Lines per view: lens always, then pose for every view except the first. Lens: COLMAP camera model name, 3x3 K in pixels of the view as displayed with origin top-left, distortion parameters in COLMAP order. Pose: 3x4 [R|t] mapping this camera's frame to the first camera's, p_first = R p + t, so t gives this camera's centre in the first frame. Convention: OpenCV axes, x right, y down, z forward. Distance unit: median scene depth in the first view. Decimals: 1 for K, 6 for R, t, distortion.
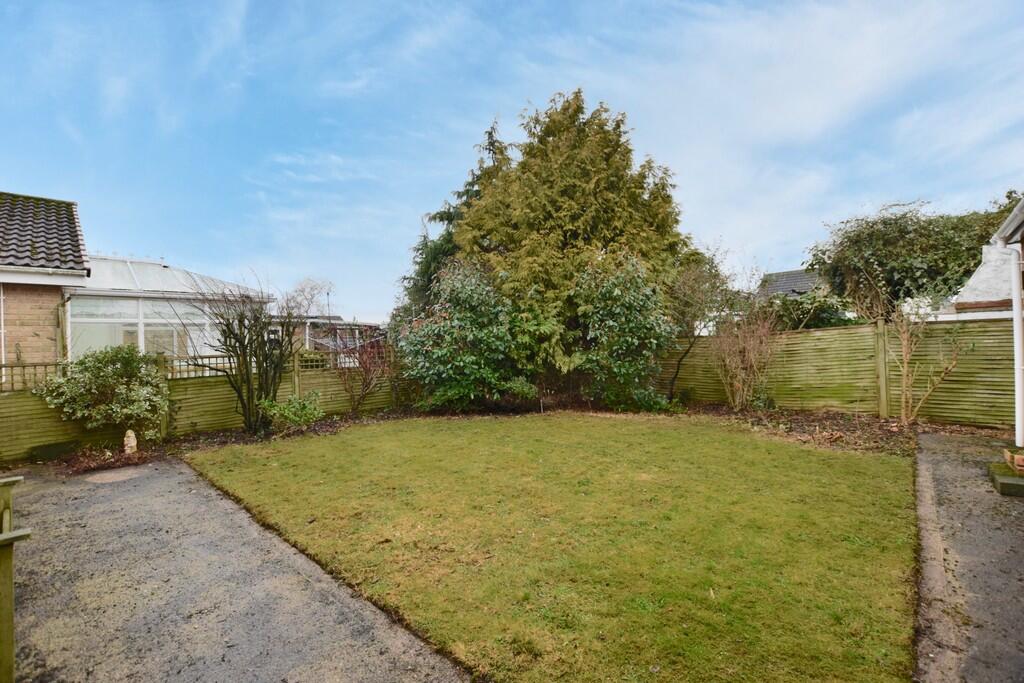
lens RADIAL K [[442.3, 0, 510.1], [0, 442.3, 341.3], [0, 0, 1]] dist [-0.028437, -0.001684]
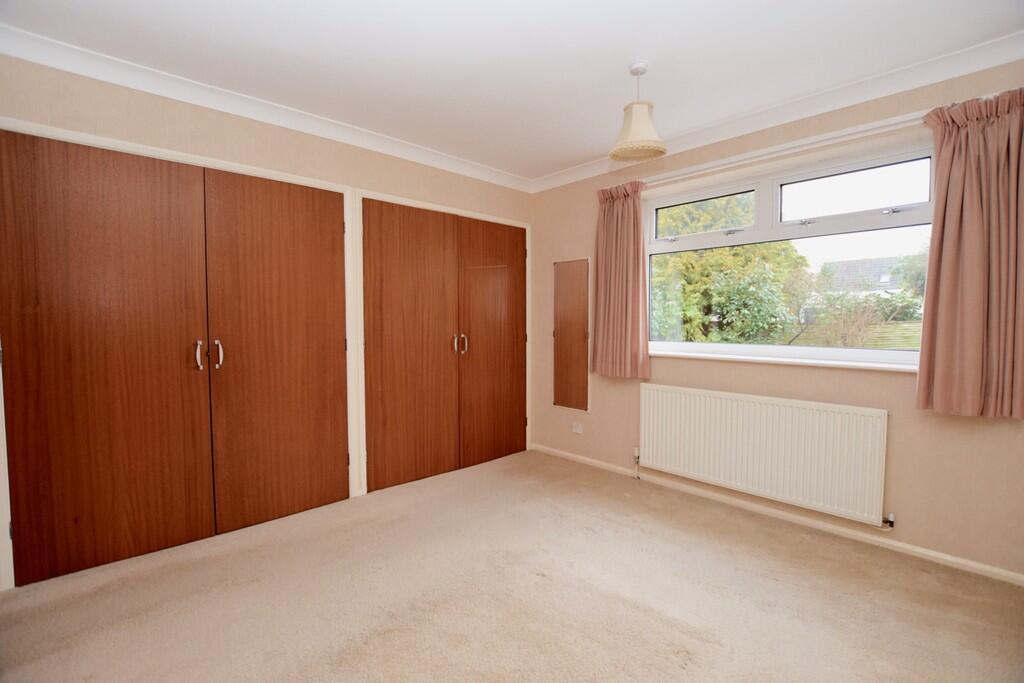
lens RADIAL K [[442.3, 0, 513.3], [0, 442.3, 339.3], [0, 0, 1]] dist [-0.028437, -0.001684]
pose [[0.997133, 0.035529, -0.066815, -0.357186], [-0.032420, 0.998366, 0.047057, 0.002470], [0.068378, -0.044756, 0.996655, -0.358716]]
